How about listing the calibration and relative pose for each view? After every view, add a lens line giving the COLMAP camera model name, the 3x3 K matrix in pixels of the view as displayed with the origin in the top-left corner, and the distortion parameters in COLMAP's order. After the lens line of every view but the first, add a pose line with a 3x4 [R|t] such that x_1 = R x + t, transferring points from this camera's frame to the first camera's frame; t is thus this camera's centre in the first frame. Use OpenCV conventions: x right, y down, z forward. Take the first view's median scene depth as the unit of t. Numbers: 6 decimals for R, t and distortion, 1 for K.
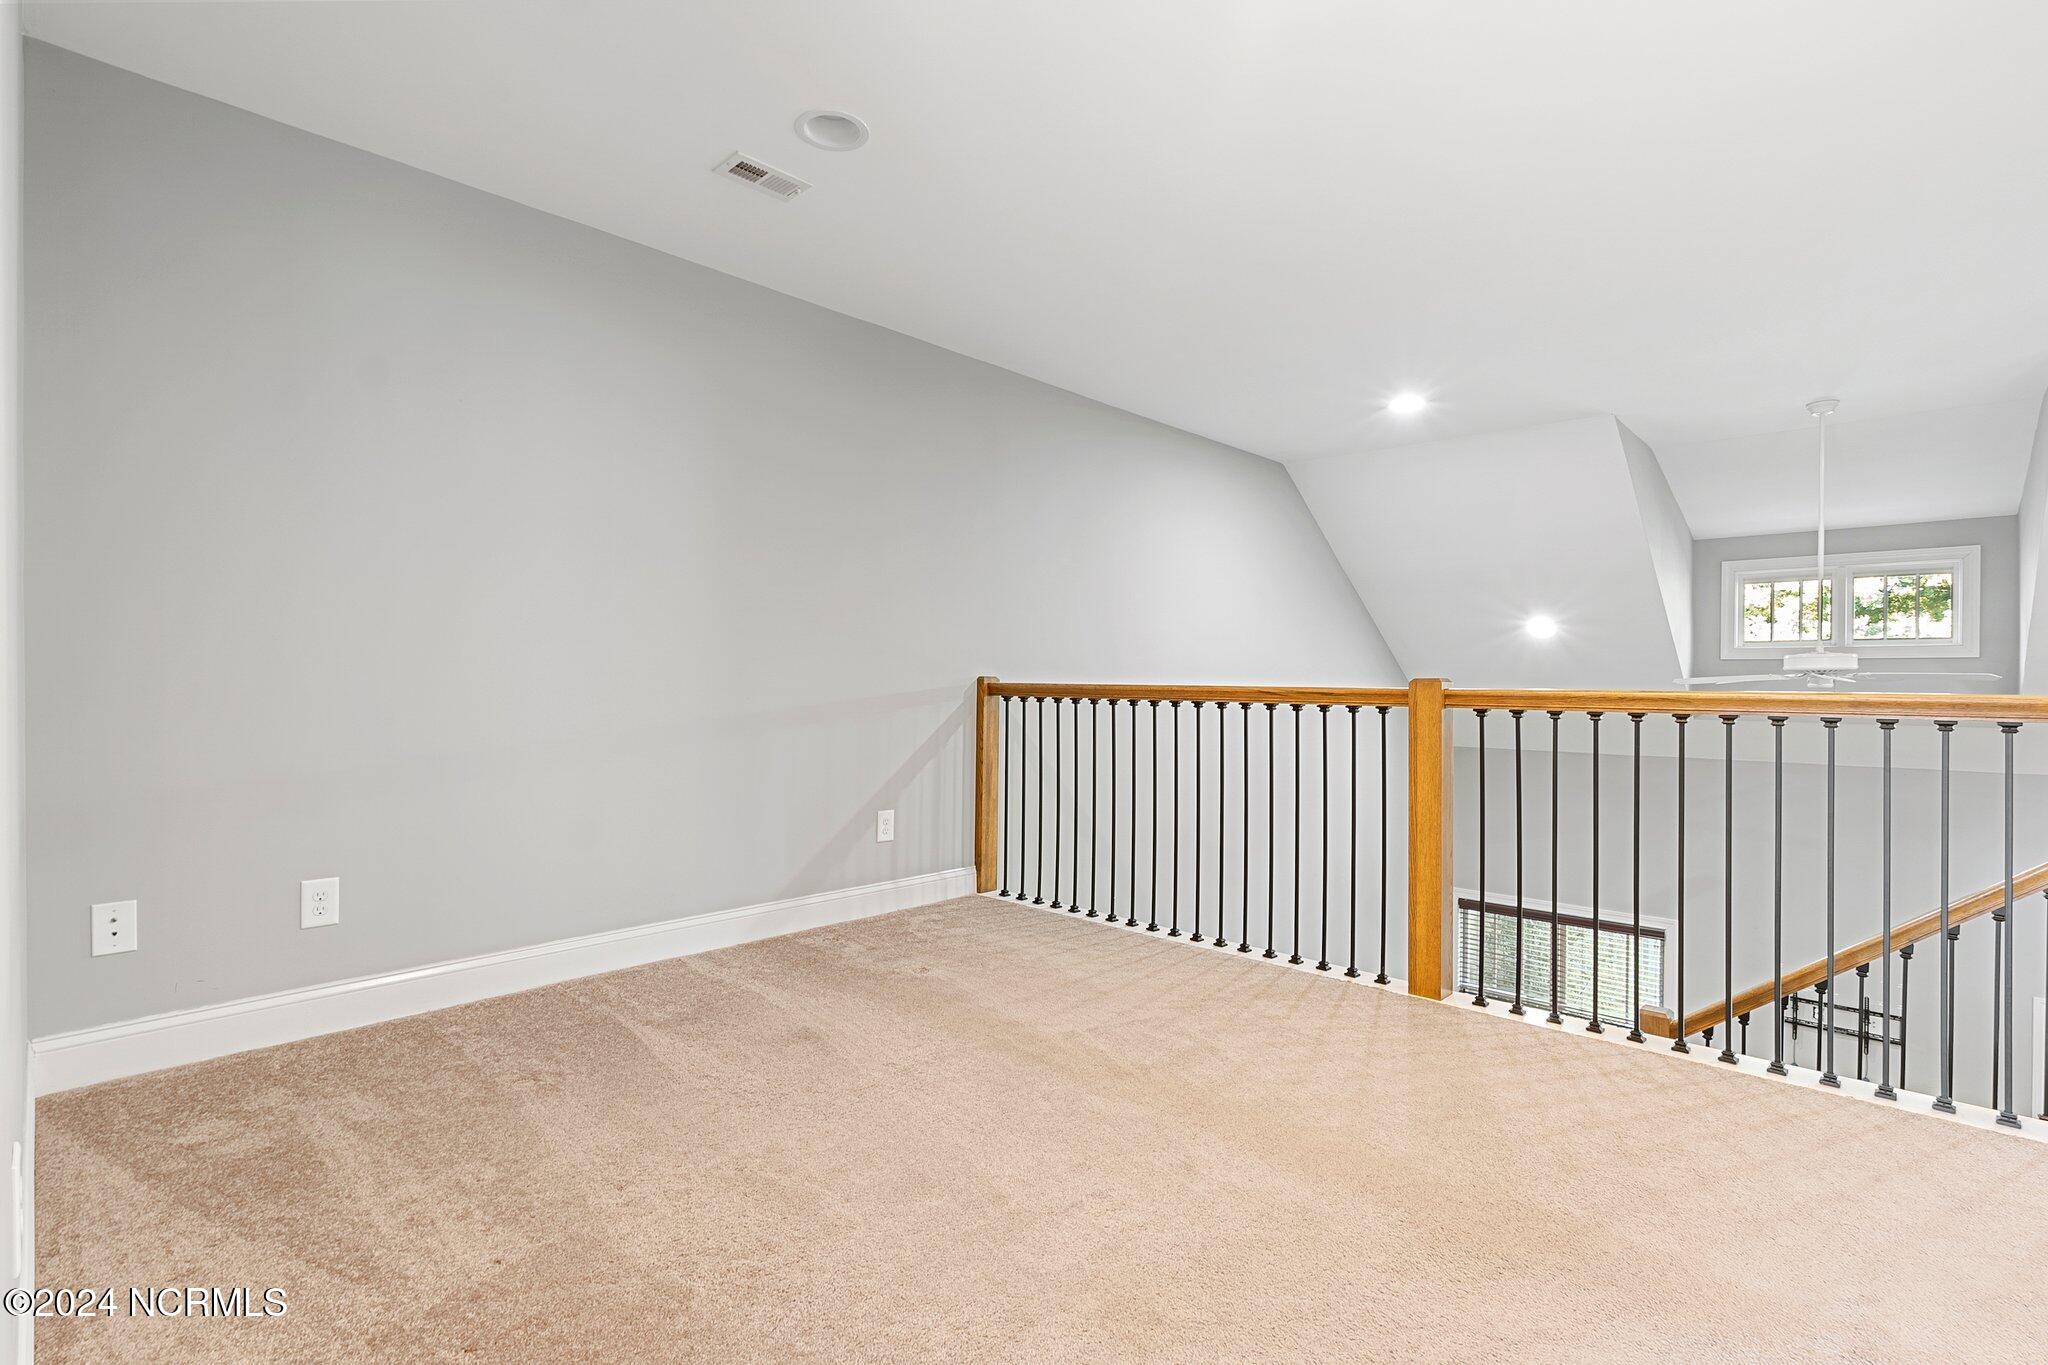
lens RADIAL K [[940.0, 0, 1024.8], [0, 940.0, 687.6], [0, 0, 1]] dist [-0.005226, -0.000018]
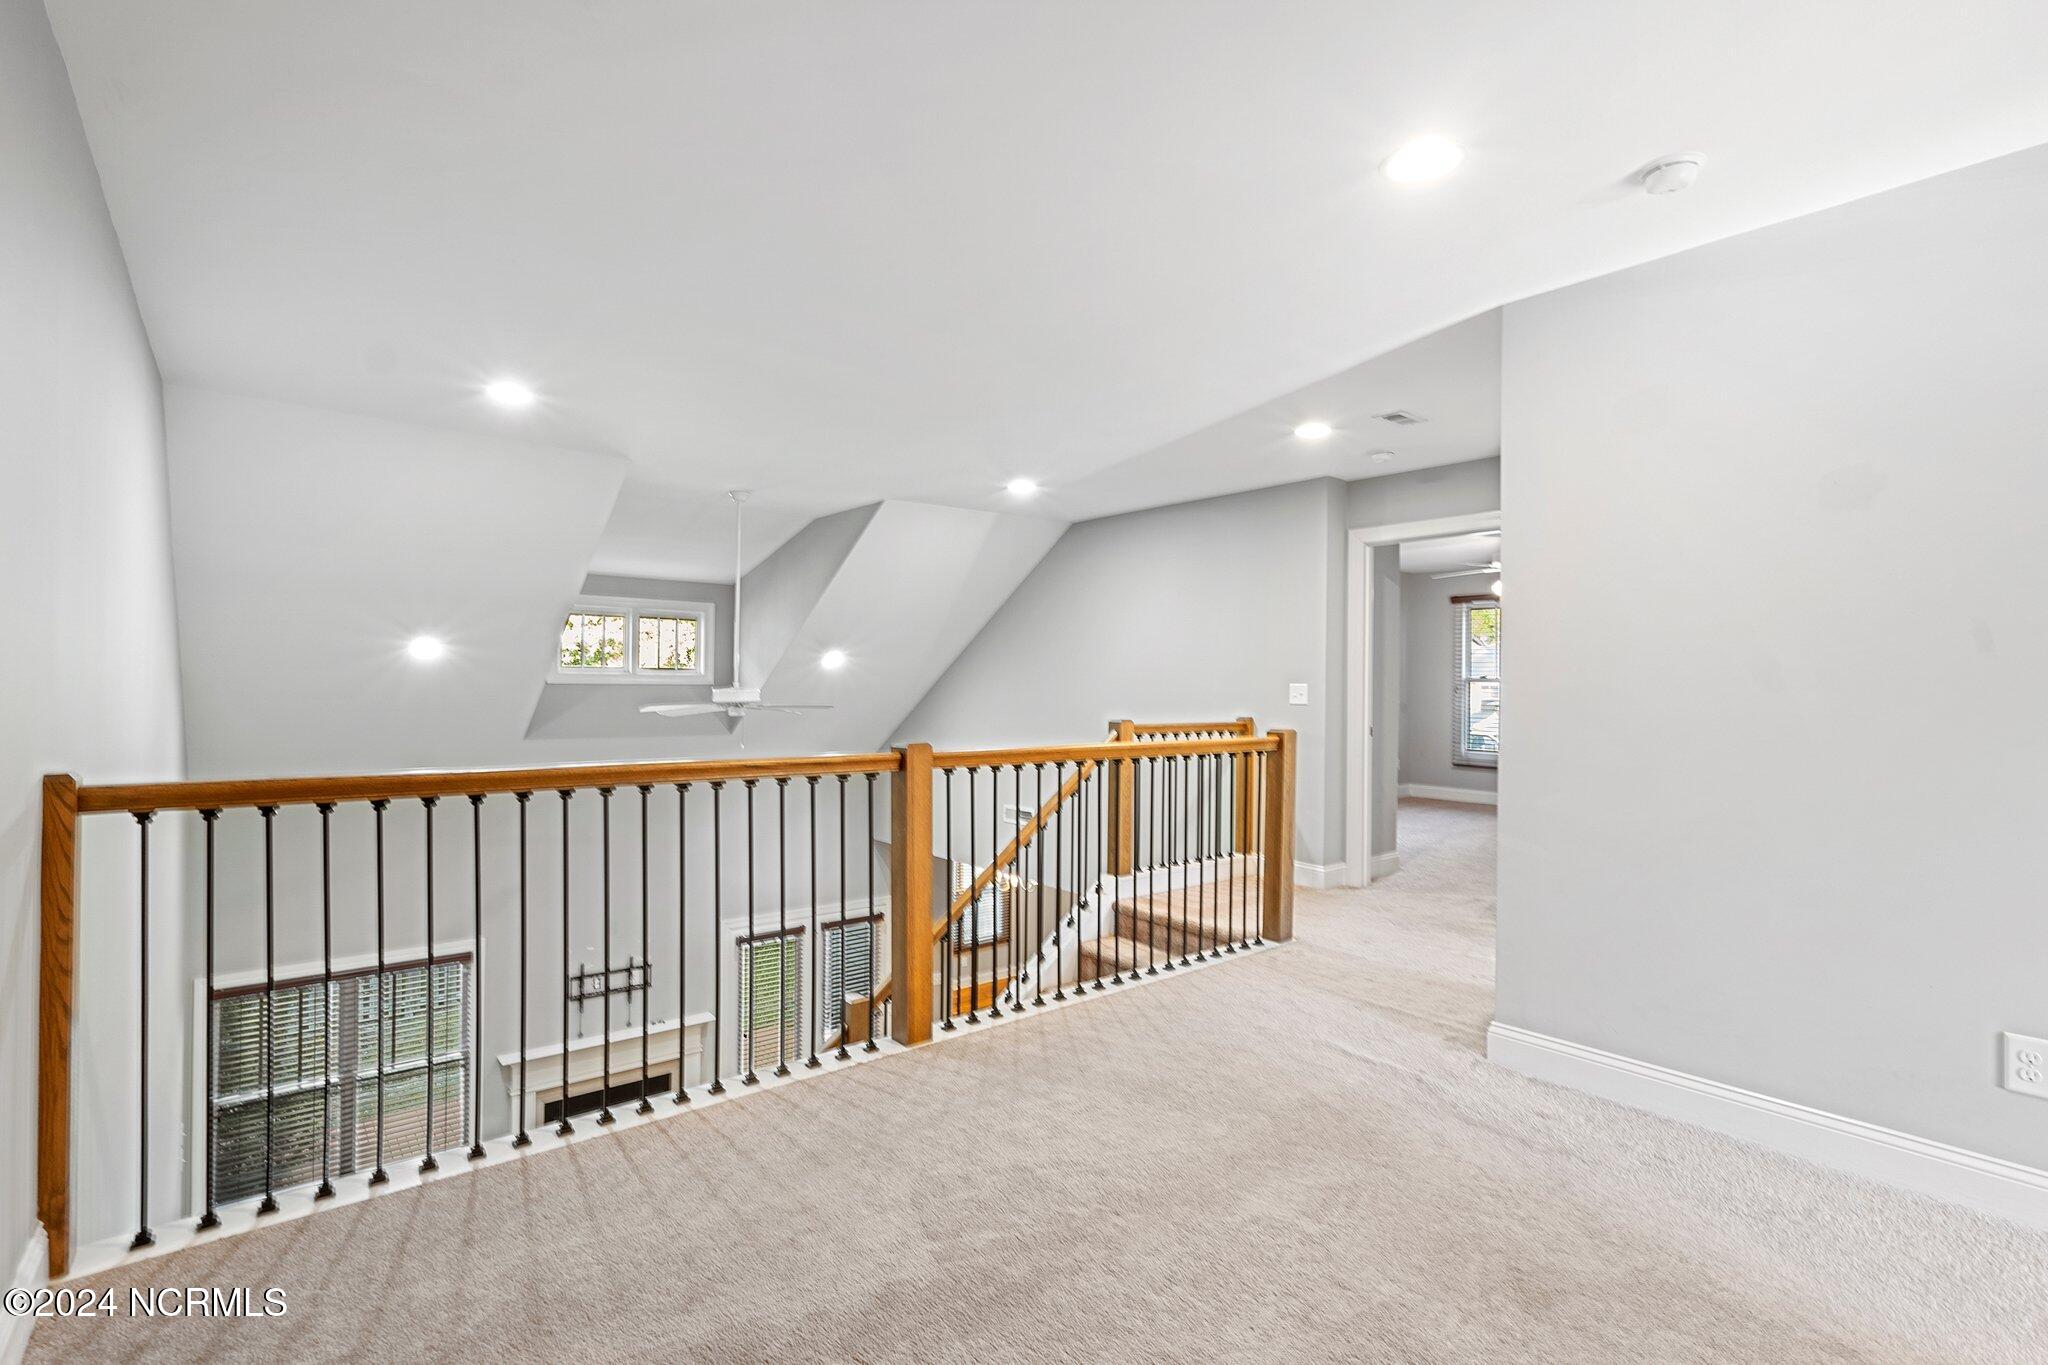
lens RADIAL K [[940.0, 0, 1024.8], [0, 940.0, 687.6], [0, 0, 1]] dist [-0.005226, -0.000018]
pose [[0.128339, -0.005378, 0.991716, -0.360763], [-0.001455, 0.999983, 0.005611, -0.046673], [-0.991729, -0.002163, 0.128329, 0.443363]]
